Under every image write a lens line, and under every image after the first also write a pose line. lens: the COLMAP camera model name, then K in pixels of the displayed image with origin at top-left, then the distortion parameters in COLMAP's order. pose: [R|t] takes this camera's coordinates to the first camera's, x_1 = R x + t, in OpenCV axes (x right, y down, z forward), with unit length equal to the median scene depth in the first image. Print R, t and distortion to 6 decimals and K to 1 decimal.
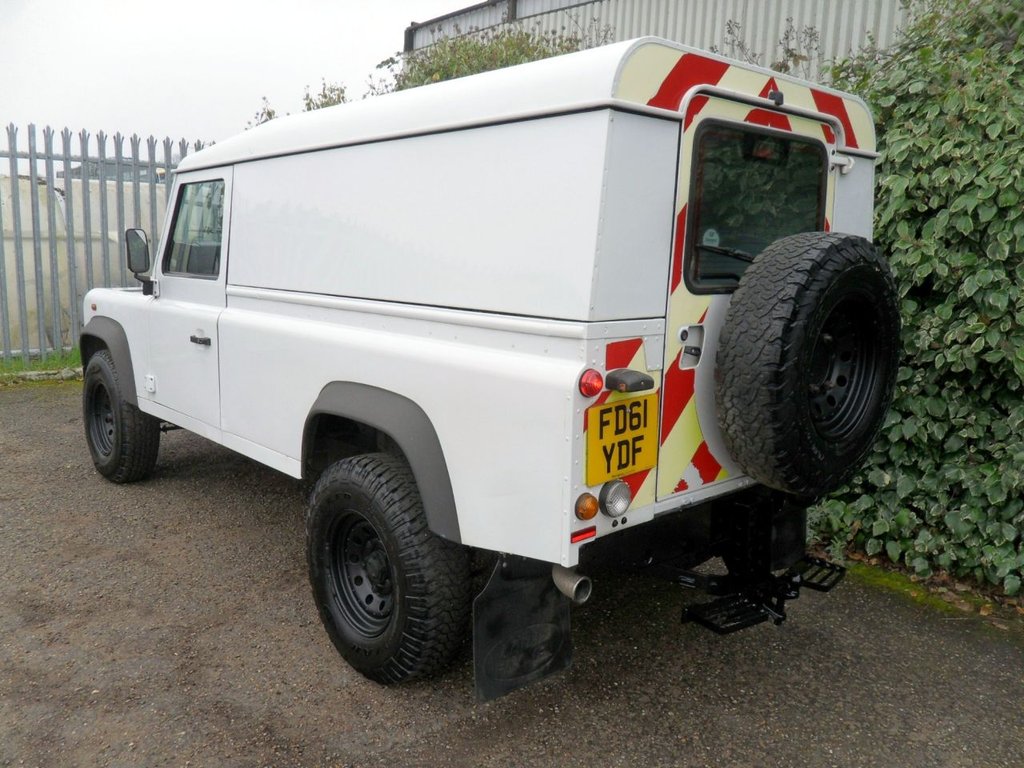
lens RADIAL K [[833.7, 0, 511.7], [0, 833.7, 389.7], [0, 0, 1]] dist [0.008046, -0.061095]
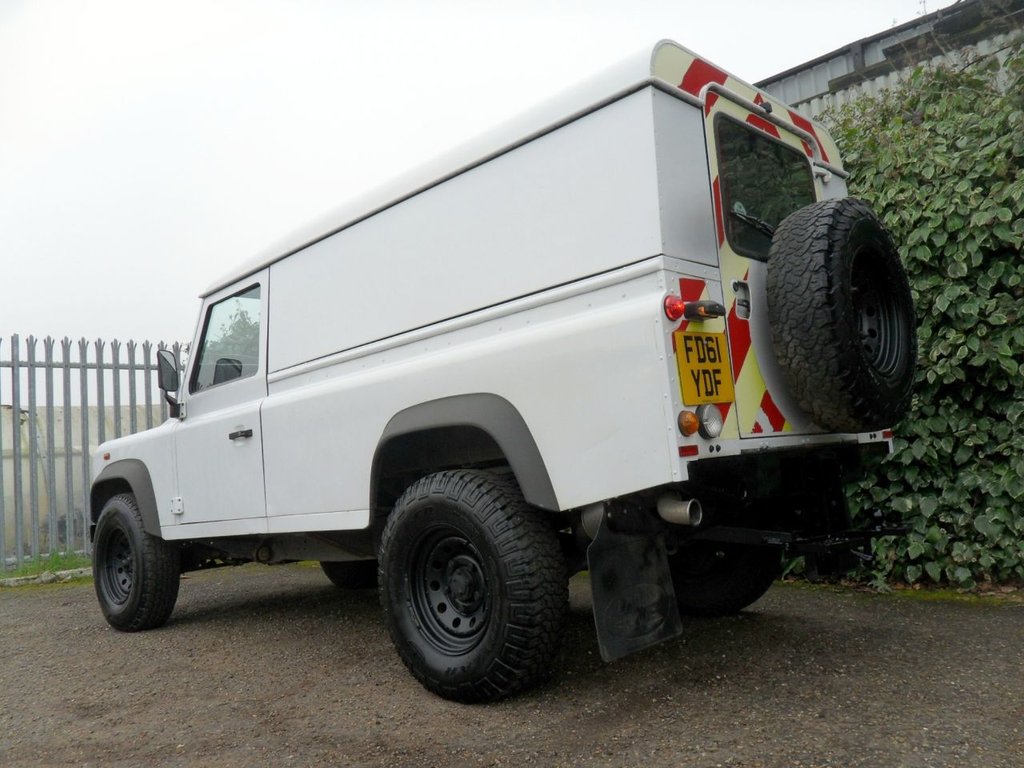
lens RADIAL K [[833.7, 0, 510.5], [0, 833.7, 387.4], [0, 0, 1]] dist [0.008046, -0.061095]
pose [[0.990525, -0.108330, 0.084407, -0.167229], [0.127458, 0.954009, -0.271332, 0.272556], [-0.051131, 0.279519, 0.958778, -0.017508]]
